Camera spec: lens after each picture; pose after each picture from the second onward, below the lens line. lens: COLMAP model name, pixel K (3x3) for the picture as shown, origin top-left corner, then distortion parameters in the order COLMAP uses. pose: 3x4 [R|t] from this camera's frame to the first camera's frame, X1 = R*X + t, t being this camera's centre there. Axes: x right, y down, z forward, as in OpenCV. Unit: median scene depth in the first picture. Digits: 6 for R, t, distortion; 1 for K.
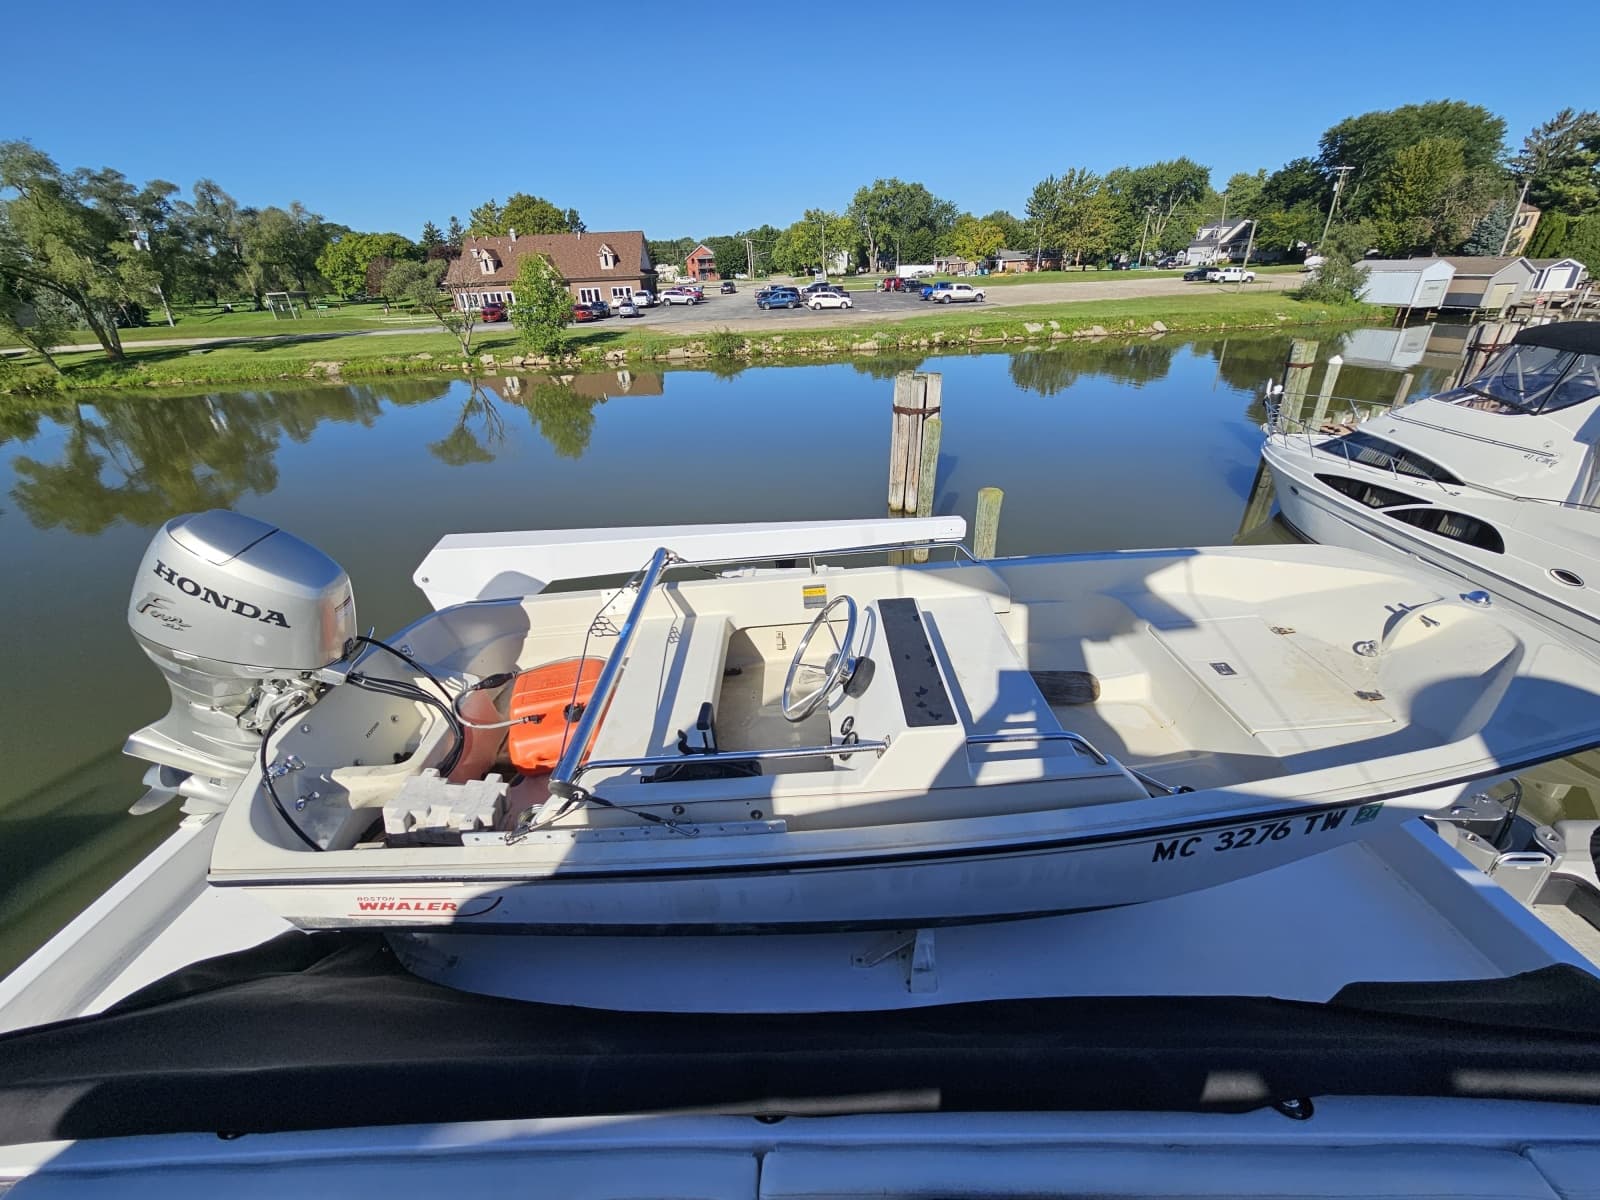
lens RADIAL K [[646.4, 0, 800.0], [0, 646.4, 600.0], [0, 0, 1]] dist [-0.000666, -0.001884]
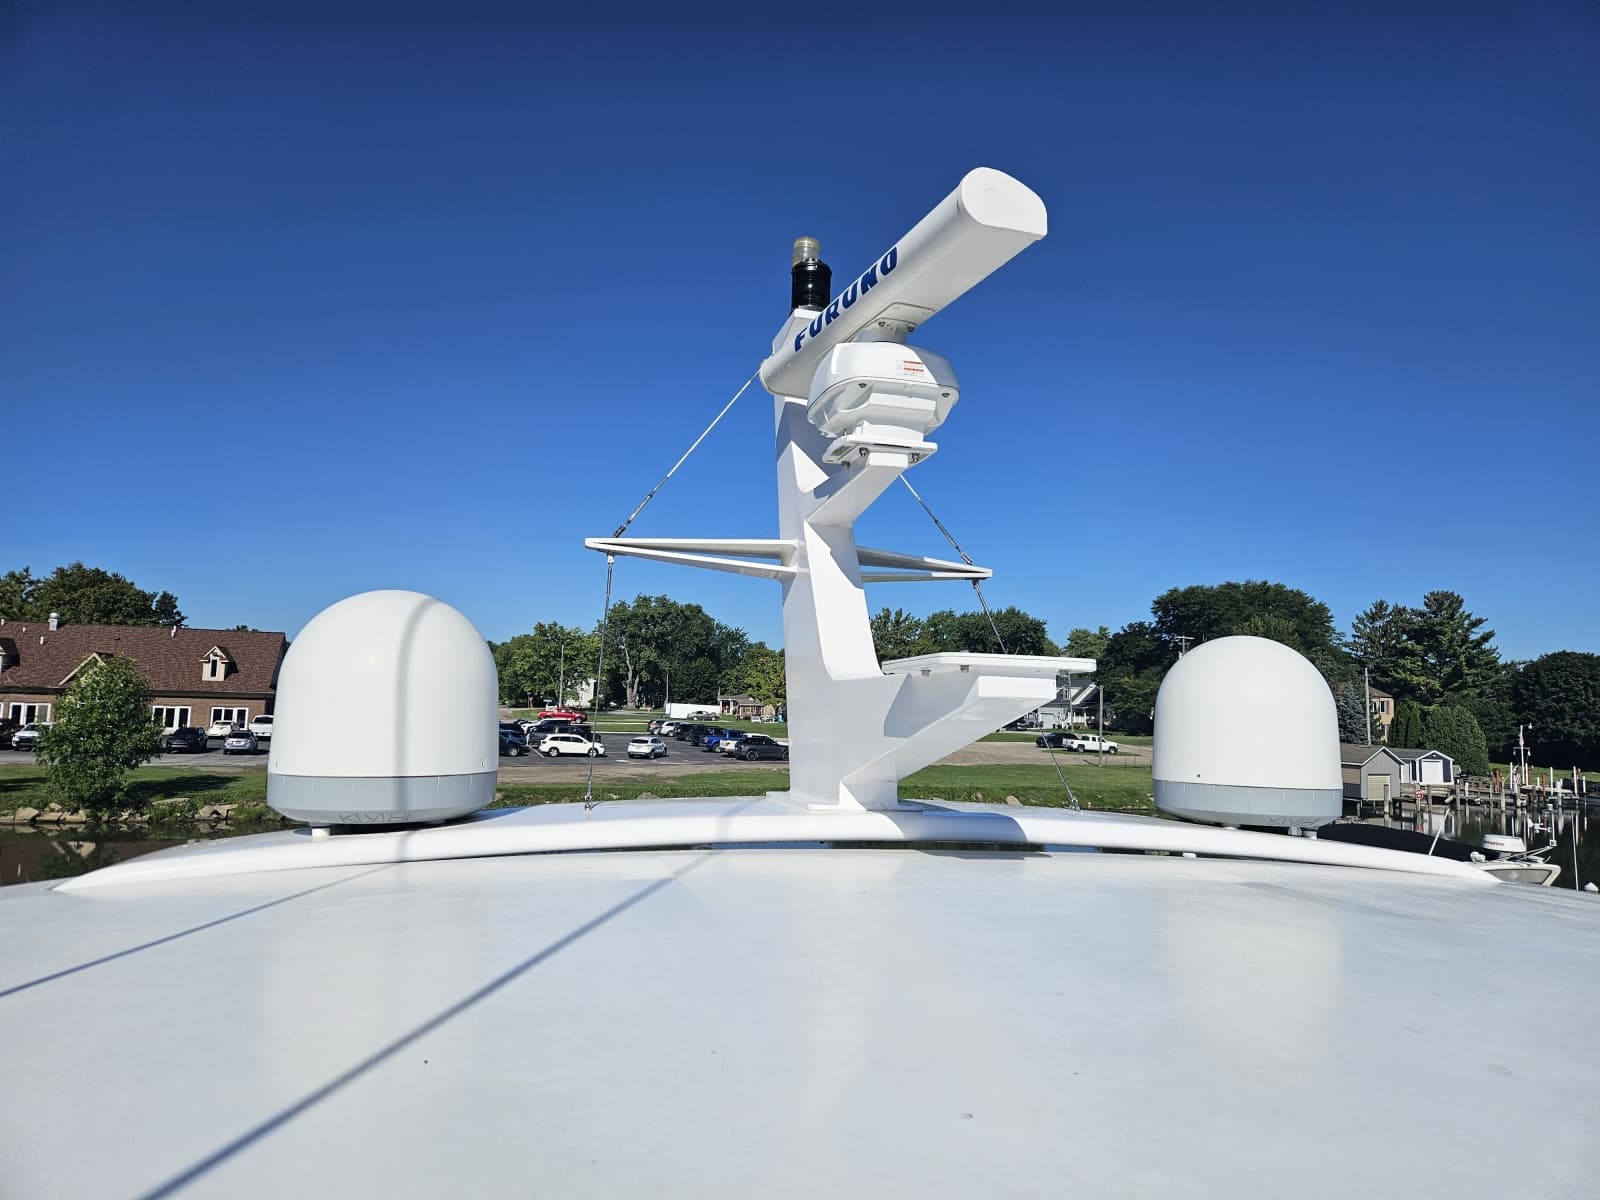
lens RADIAL K [[1068.4, 0, 808.5], [0, 1068.4, 591.7], [0, 0, 1]] dist [0.076573, -0.057318]
pose [[0.961415, 0.093990, 0.258547, -0.019632], [0.061870, 0.841875, -0.536114, 0.022465], [-0.268054, 0.531424, 0.803577, -0.060456]]
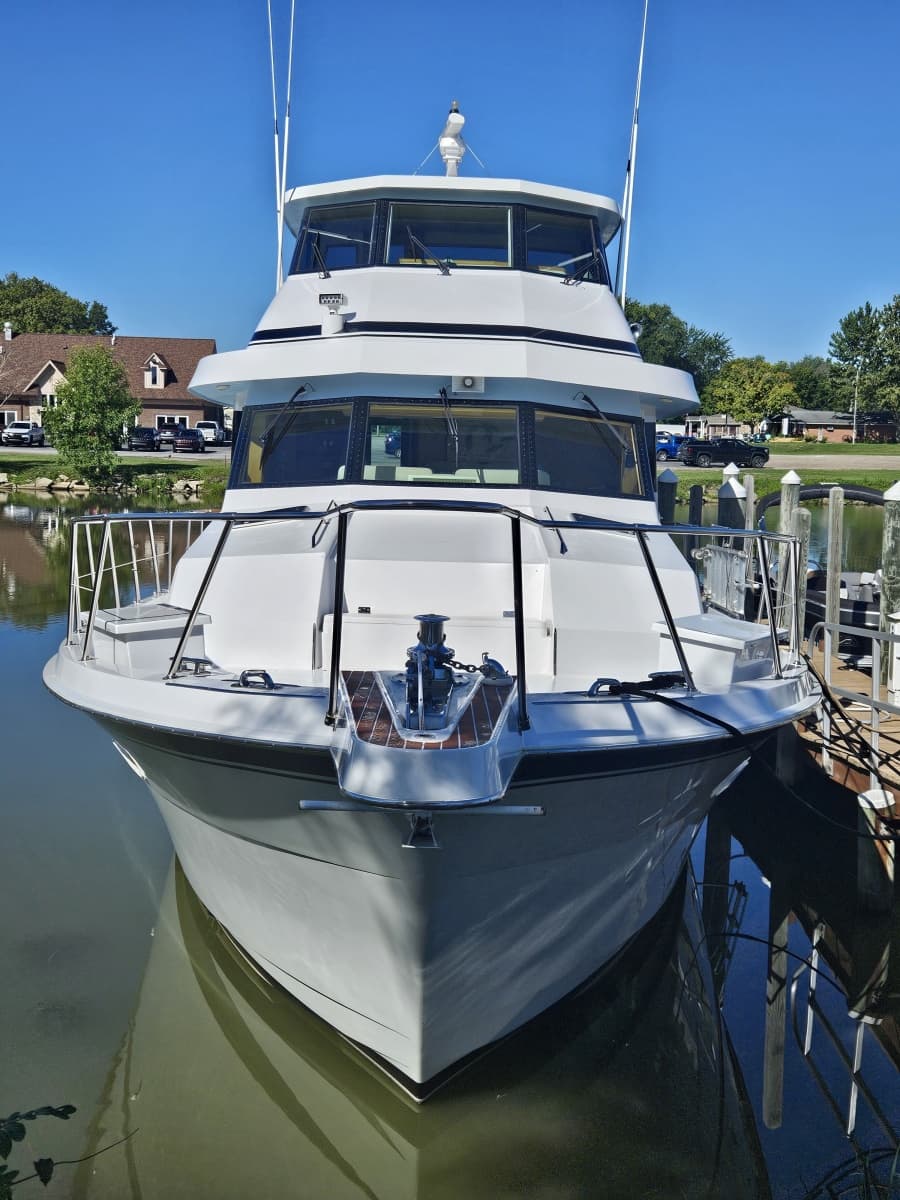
lens RADIAL K [[1481.9, 0, 450.0], [0, 1481.9, 600.0], [0, 0, 1]] dist [0.093715, -0.025429]
pose [[0.998119, 0.061225, 0.003013, -0.001950], [-0.055928, 0.929682, -0.364093, 0.190807], [-0.025092, 0.363240, 0.931358, -0.282773]]
